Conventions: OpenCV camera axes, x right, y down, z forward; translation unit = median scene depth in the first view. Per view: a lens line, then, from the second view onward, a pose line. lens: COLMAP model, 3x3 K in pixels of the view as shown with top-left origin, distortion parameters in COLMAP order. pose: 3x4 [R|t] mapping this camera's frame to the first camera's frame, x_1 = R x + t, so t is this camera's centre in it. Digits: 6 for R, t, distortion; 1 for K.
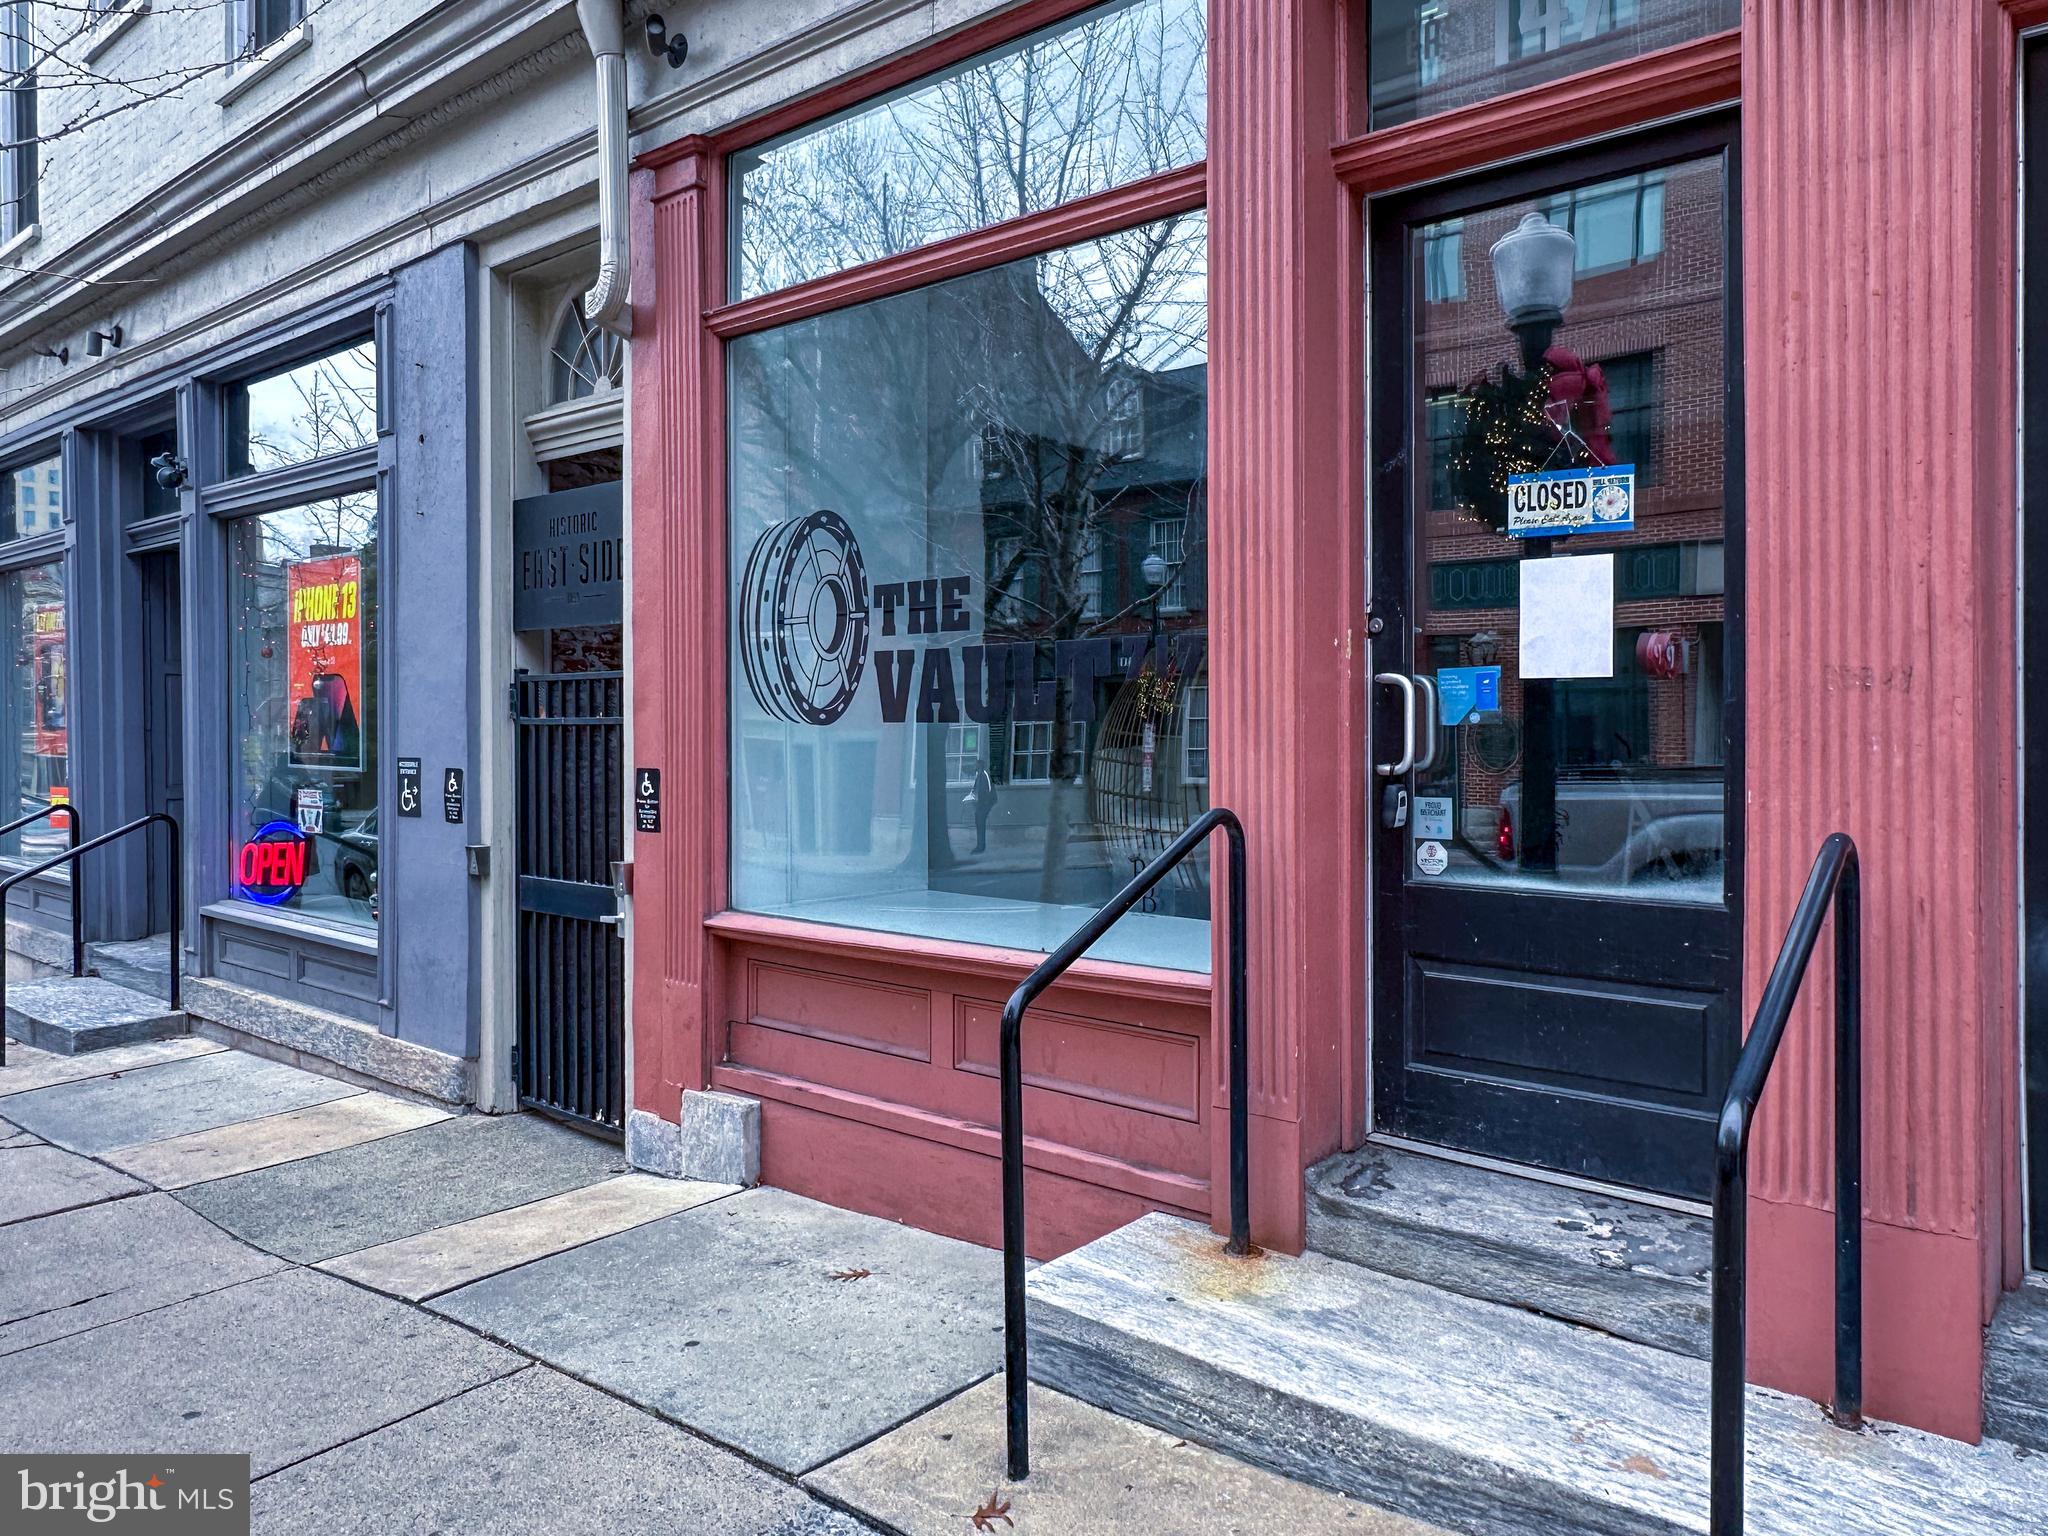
lens RADIAL K [[1427.7, 0, 1045.8], [0, 1427.7, 730.6], [0, 0, 1]] dist [0.001396, -0.003247]
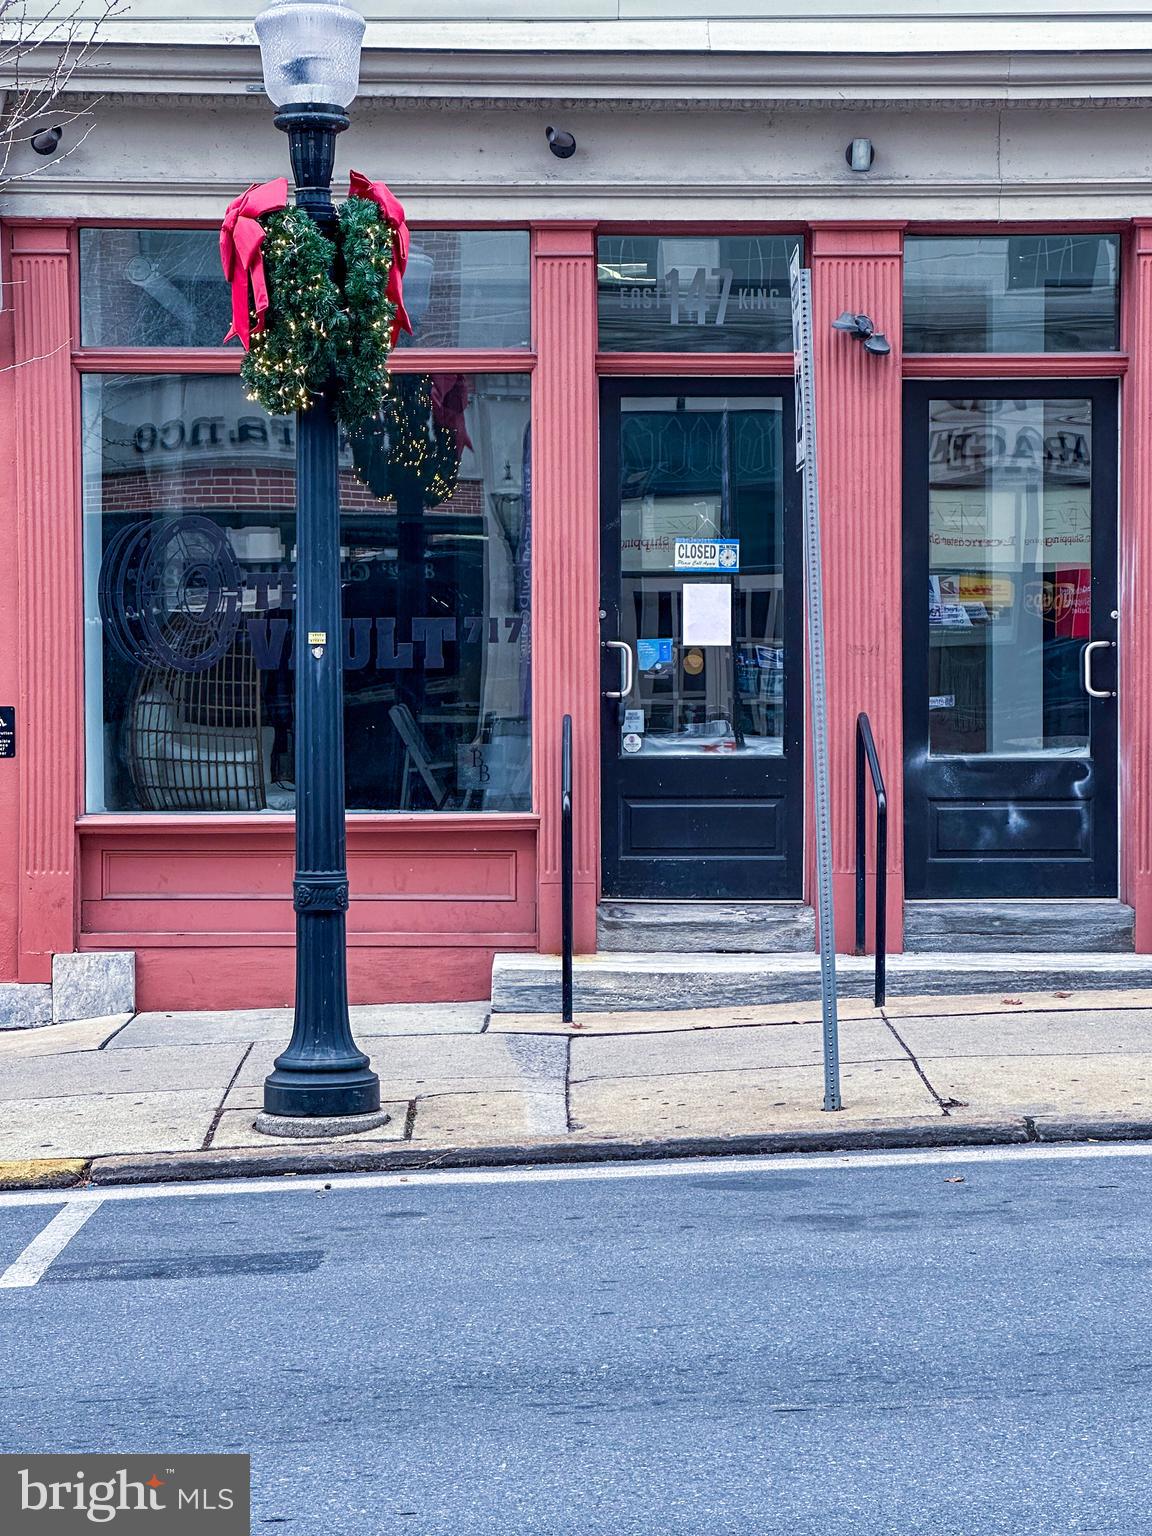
lens RADIAL K [[3517.6, 0, 576.0], [0, 3517.6, 768.0], [0, 0, 1]] dist [0.029054, 0.945471]
pose [[0.760637, -0.019260, 0.648891, -2.899217], [0.004816, 0.999700, 0.024028, 0.013621], [-0.649159, -0.015152, 0.760502, -2.547537]]
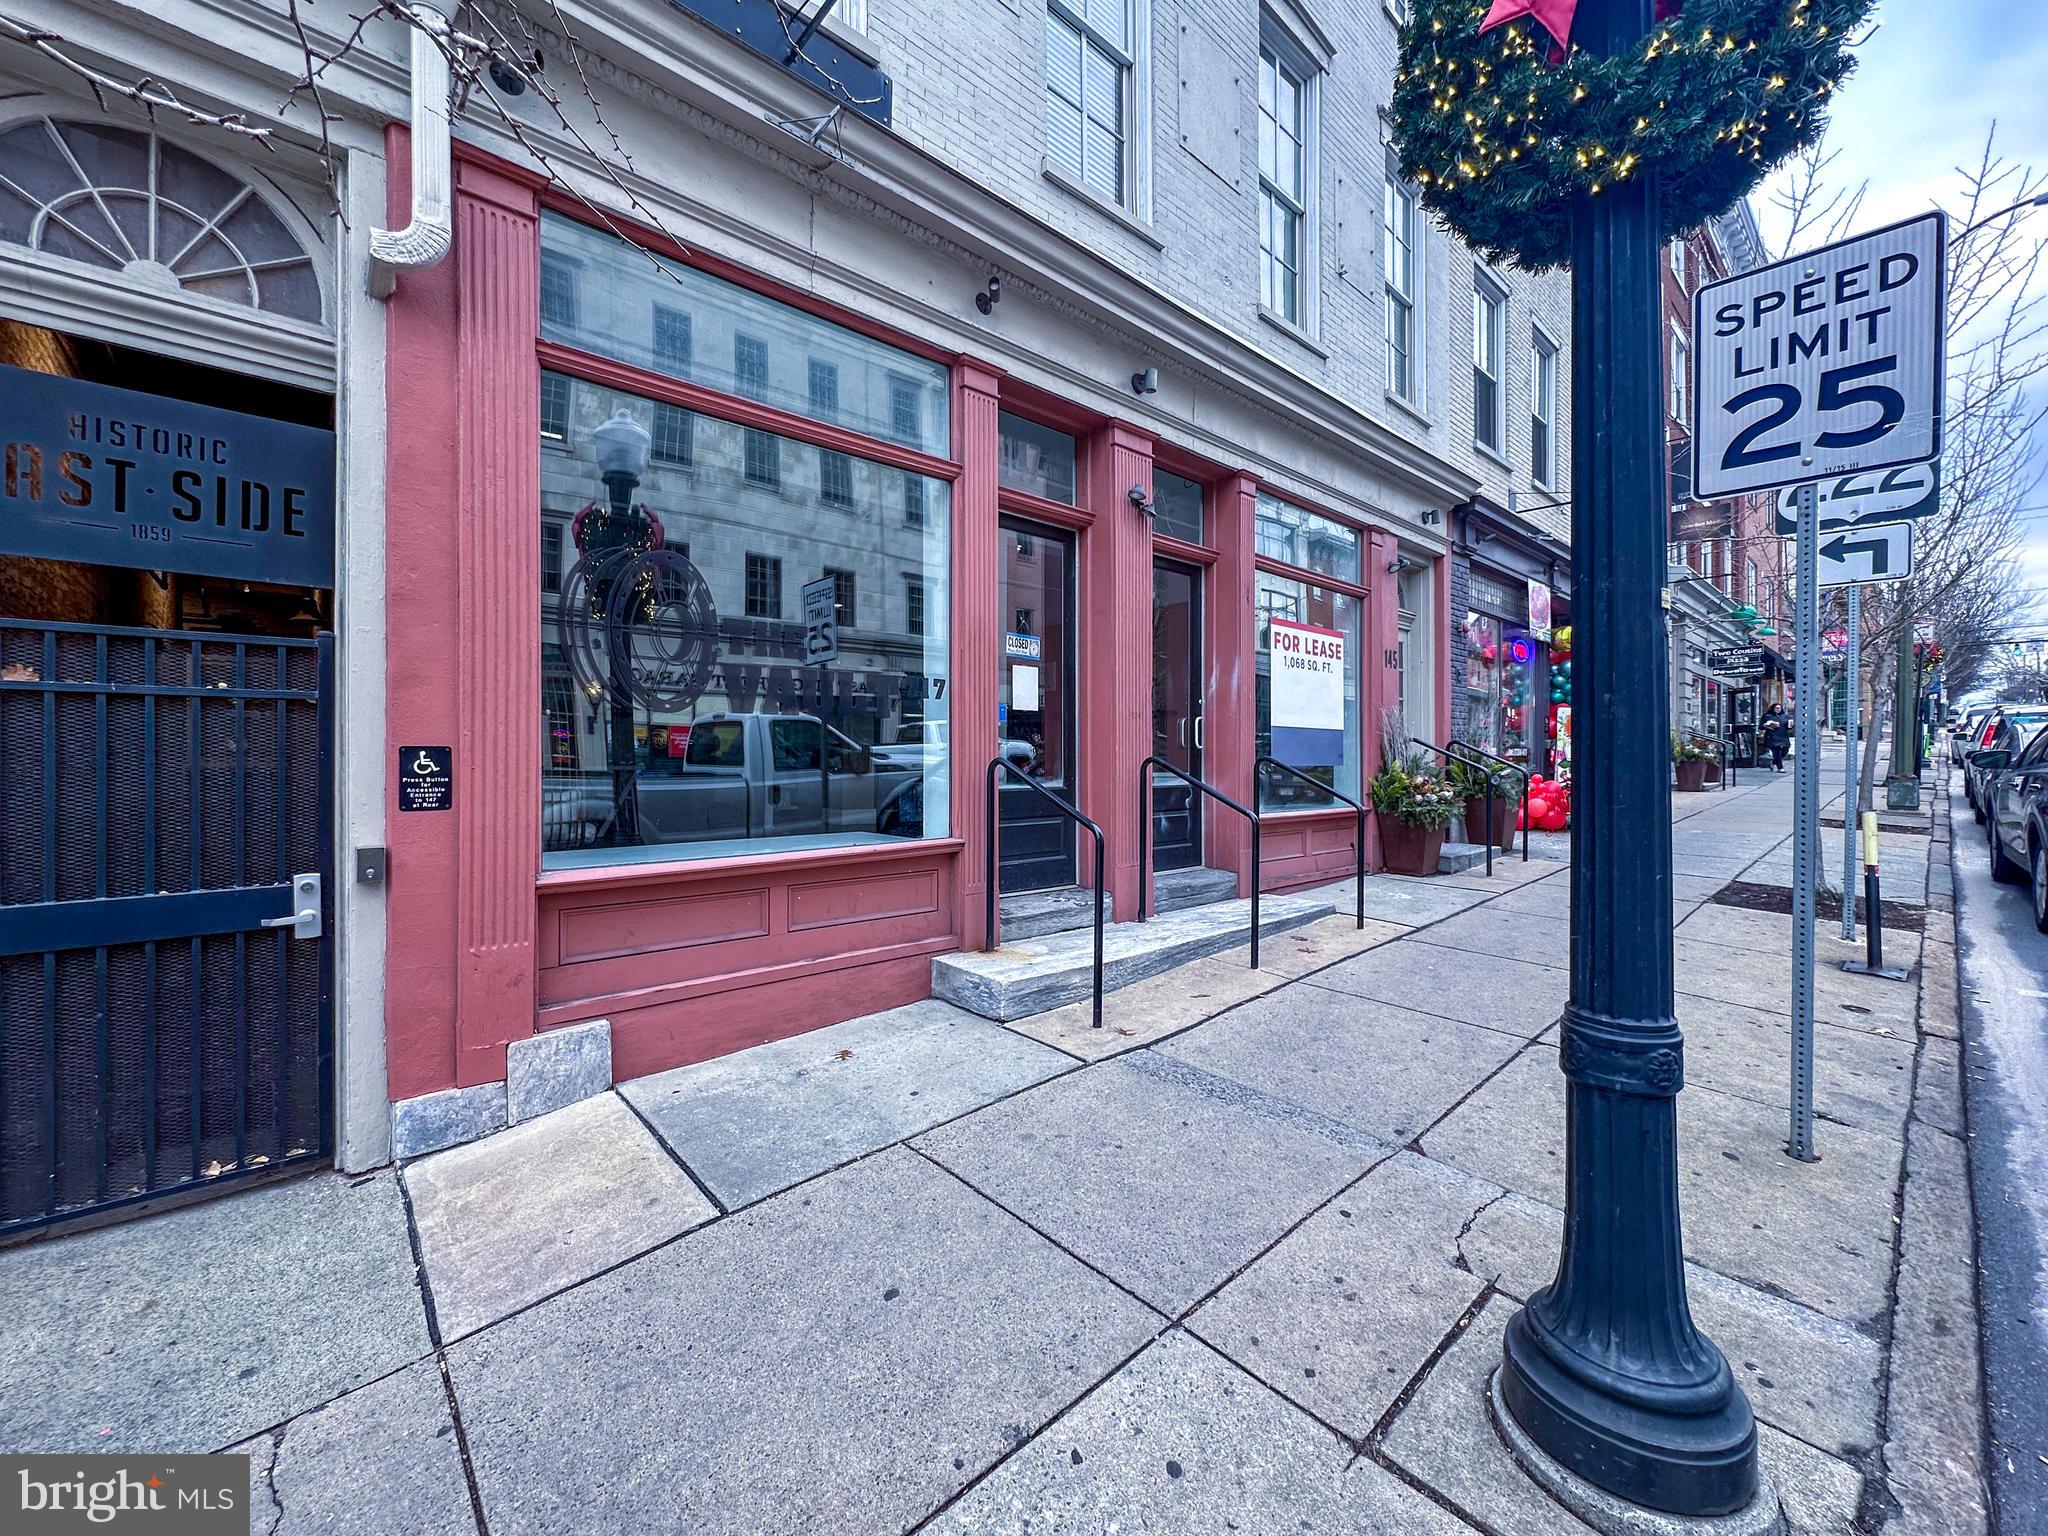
lens RADIAL K [[814.2, 0, 1006.3], [0, 814.2, 763.2], [0, 0, 1]] dist [0.000330, -0.000043]
pose [[0.156201, -0.003445, 0.987719, -1.189445], [0.006500, 0.999976, 0.002460, 0.060735], [-0.987704, 0.006036, 0.156220, 0.792383]]
